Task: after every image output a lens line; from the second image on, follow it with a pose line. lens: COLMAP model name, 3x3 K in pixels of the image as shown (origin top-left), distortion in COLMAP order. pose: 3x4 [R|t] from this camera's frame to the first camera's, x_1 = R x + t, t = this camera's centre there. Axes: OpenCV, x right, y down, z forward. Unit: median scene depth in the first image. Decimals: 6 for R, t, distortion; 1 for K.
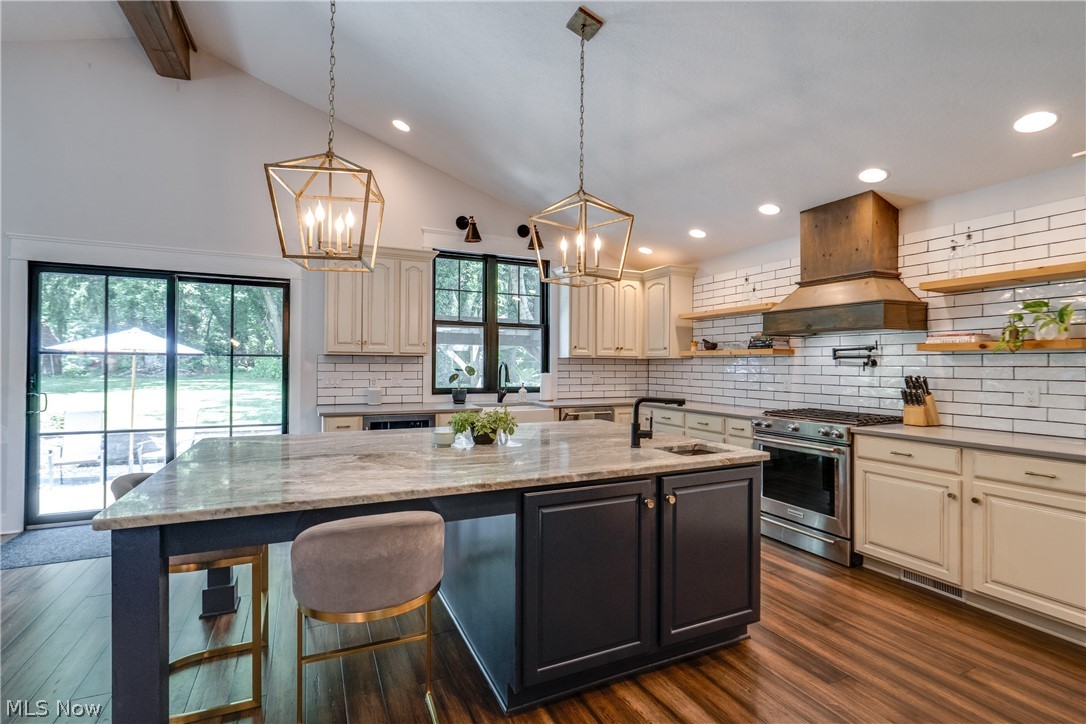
lens RADIAL K [[506.6, 0, 543.0], [0, 506.6, 362.0], [0, 0, 1]] dist [-0.000161, 0.000014]
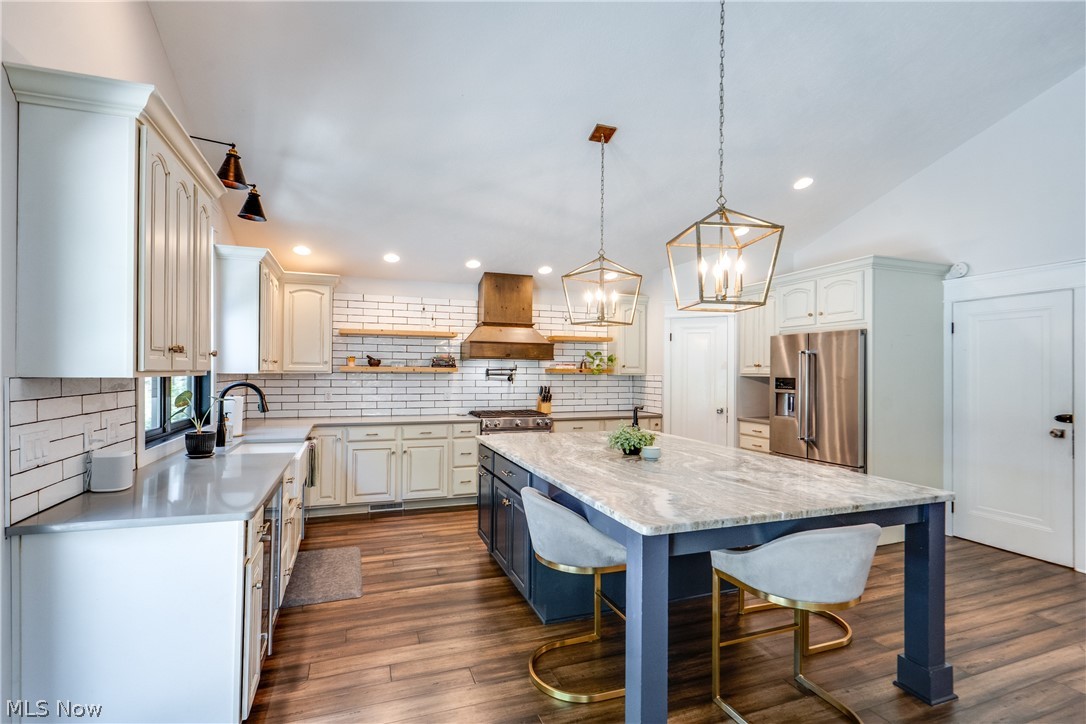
lens RADIAL K [[446.3, 0, 538.7], [0, 446.3, 371.8], [0, 0, 1]] dist [-0.072834, -0.000015]
pose [[0.117229, -0.000718, 0.993105, -0.776386], [-0.011950, 0.999926, 0.002133, -0.024901], [-0.993033, -0.012117, 0.117212, 0.771464]]
